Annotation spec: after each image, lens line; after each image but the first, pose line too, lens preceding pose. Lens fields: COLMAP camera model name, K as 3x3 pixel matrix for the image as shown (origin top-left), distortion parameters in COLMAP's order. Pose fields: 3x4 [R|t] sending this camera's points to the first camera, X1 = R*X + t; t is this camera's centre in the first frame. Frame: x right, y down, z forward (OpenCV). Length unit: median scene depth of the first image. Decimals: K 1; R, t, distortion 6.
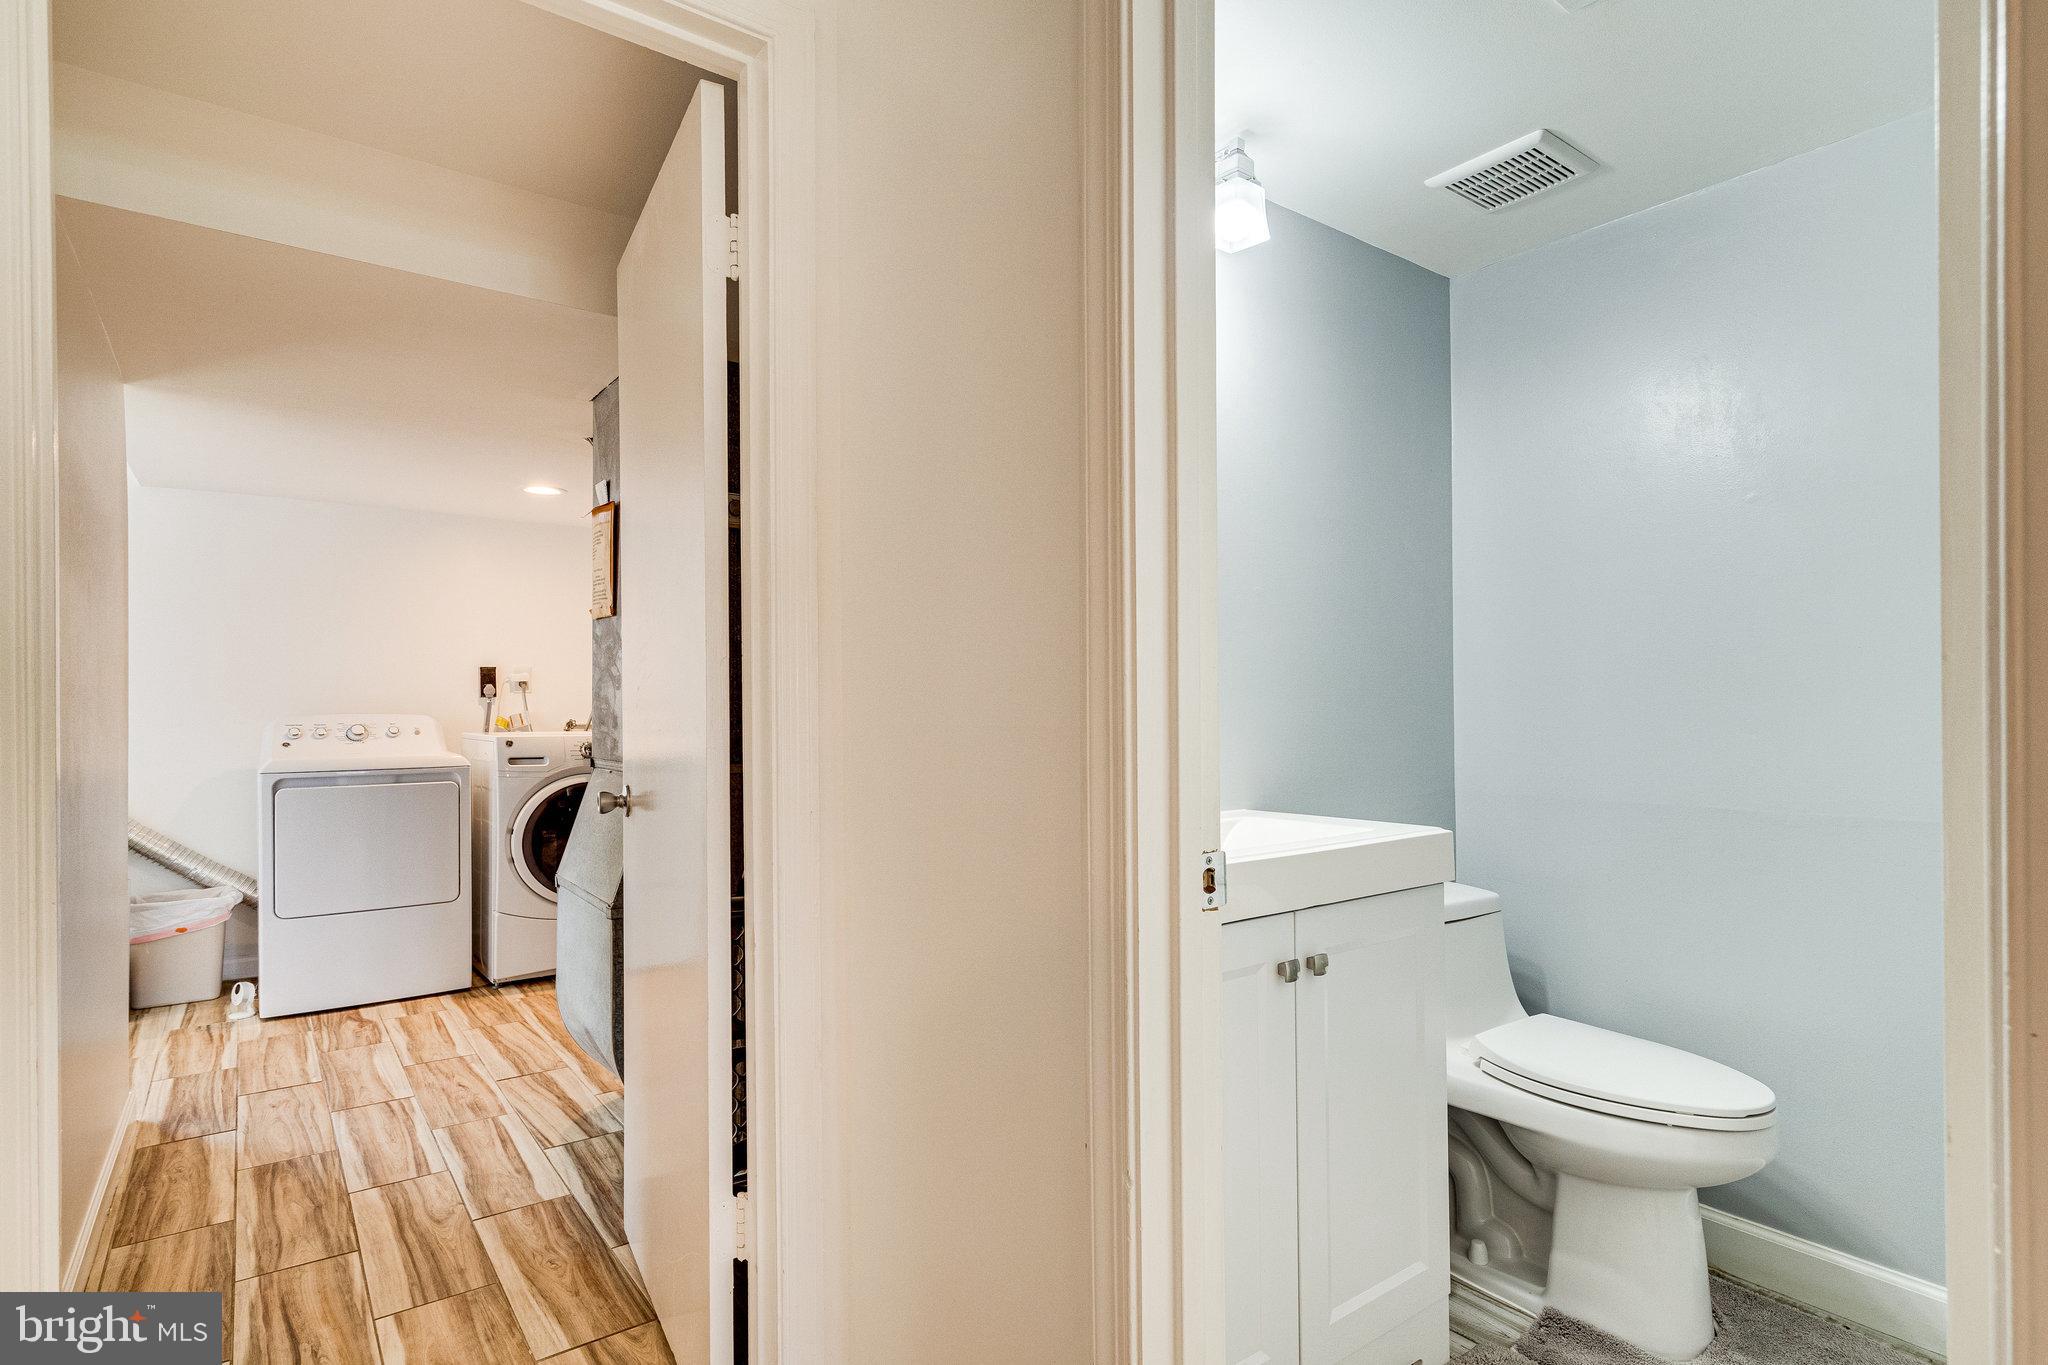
lens RADIAL K [[1044.7, 0, 1002.9], [0, 1044.7, 713.4], [0, 0, 1]] dist [0.004084, -0.000045]
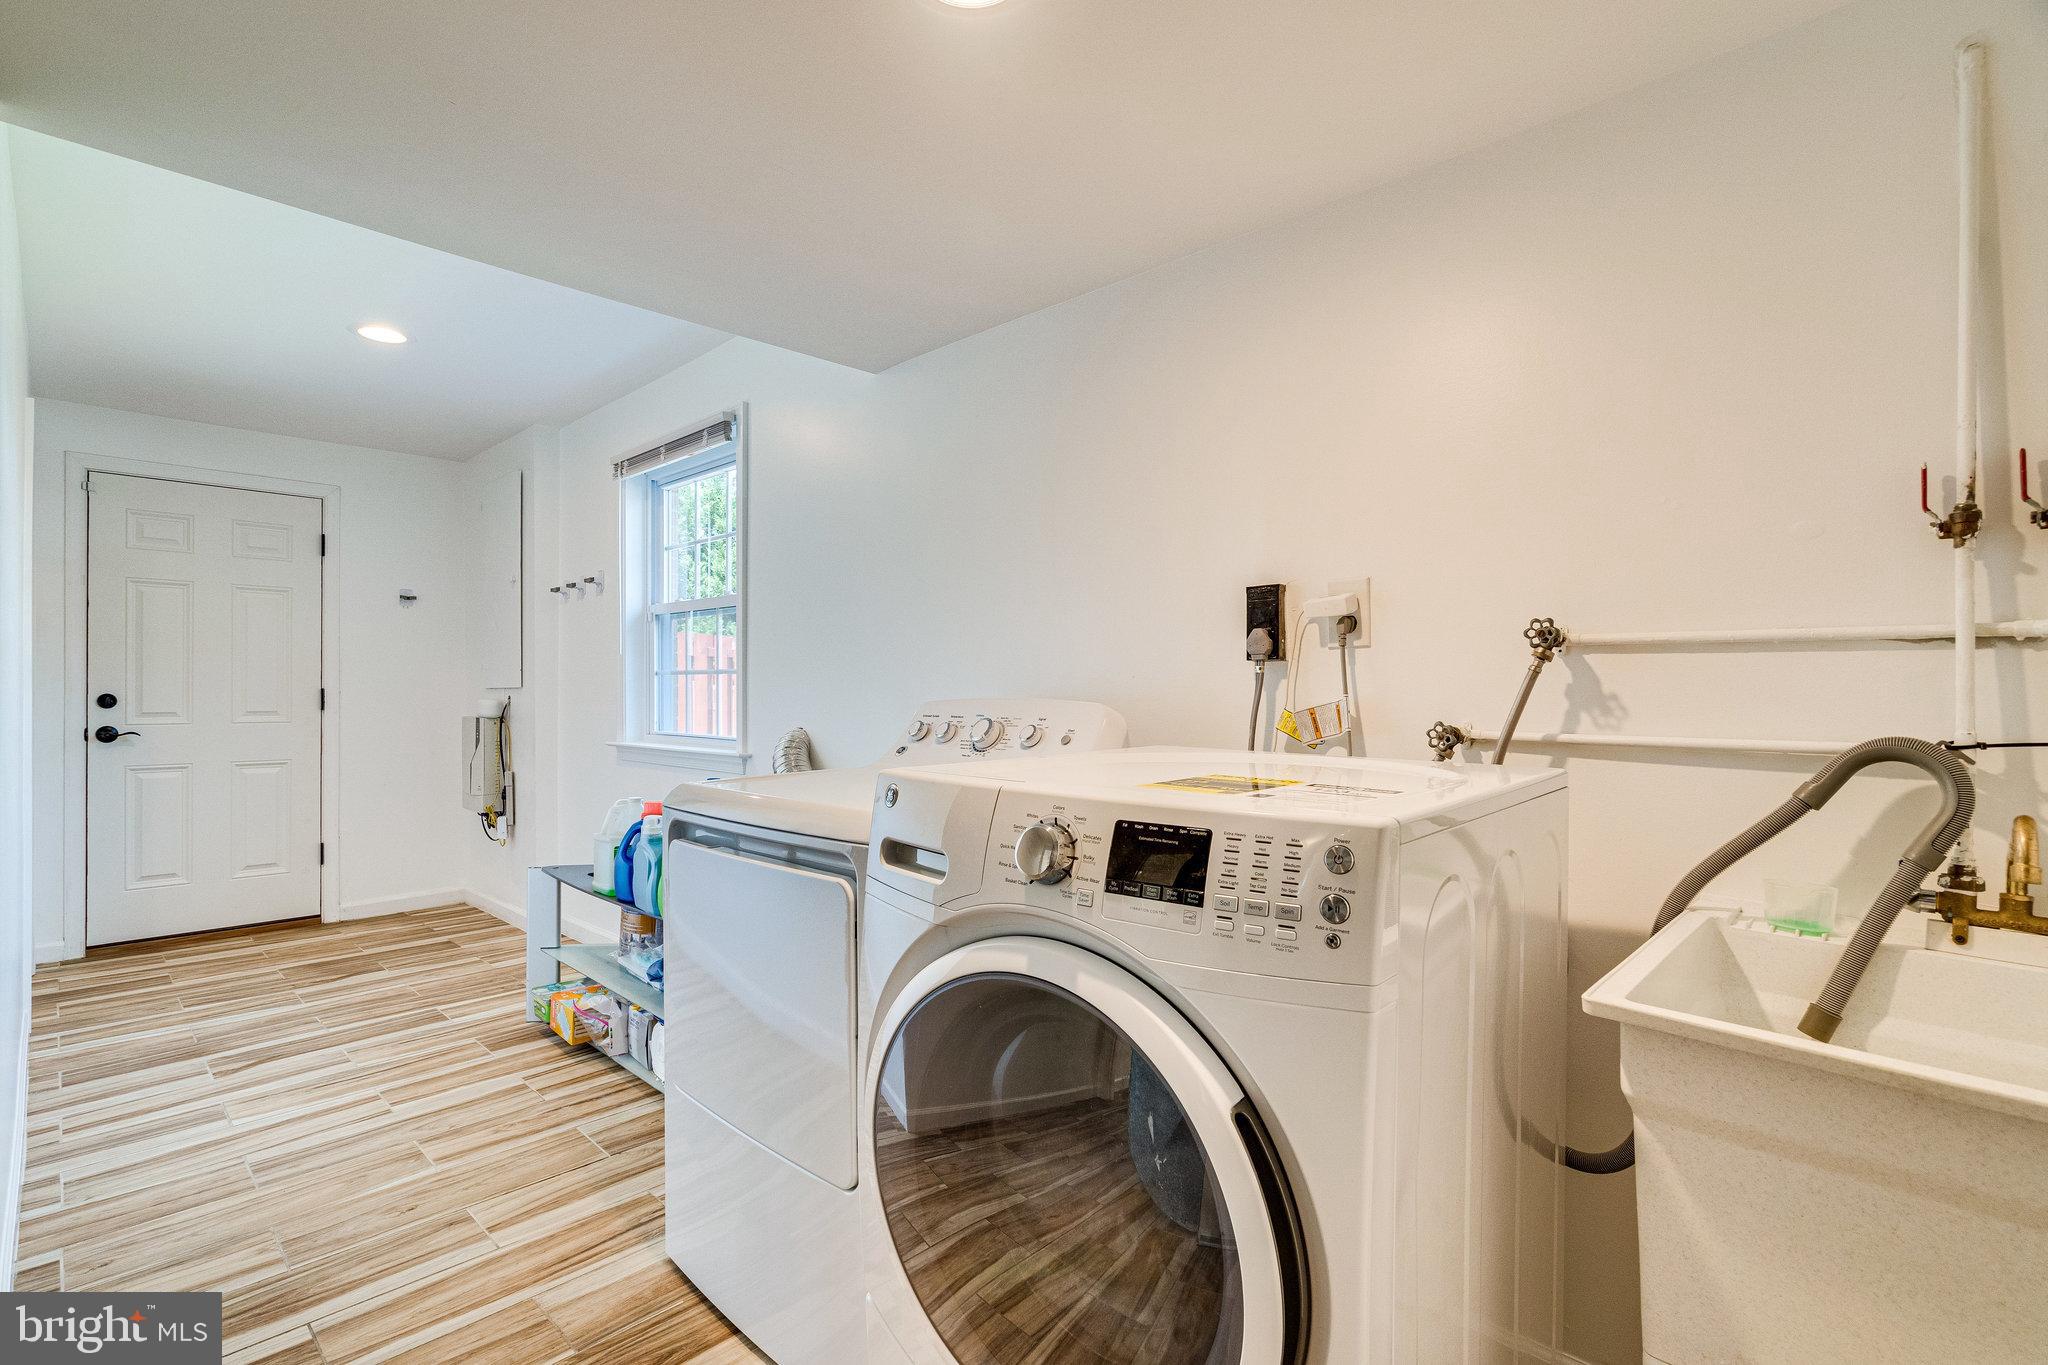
lens RADIAL K [[944.1, 0, 1015.7], [0, 944.1, 678.0], [0, 0, 1]] dist [-0.001531, 0.003078]
pose [[0.167341, 0.006135, -0.985880, -0.087867], [-0.001306, 0.999981, 0.006001, -0.006758], [0.985898, 0.000283, 0.167346, 0.513766]]
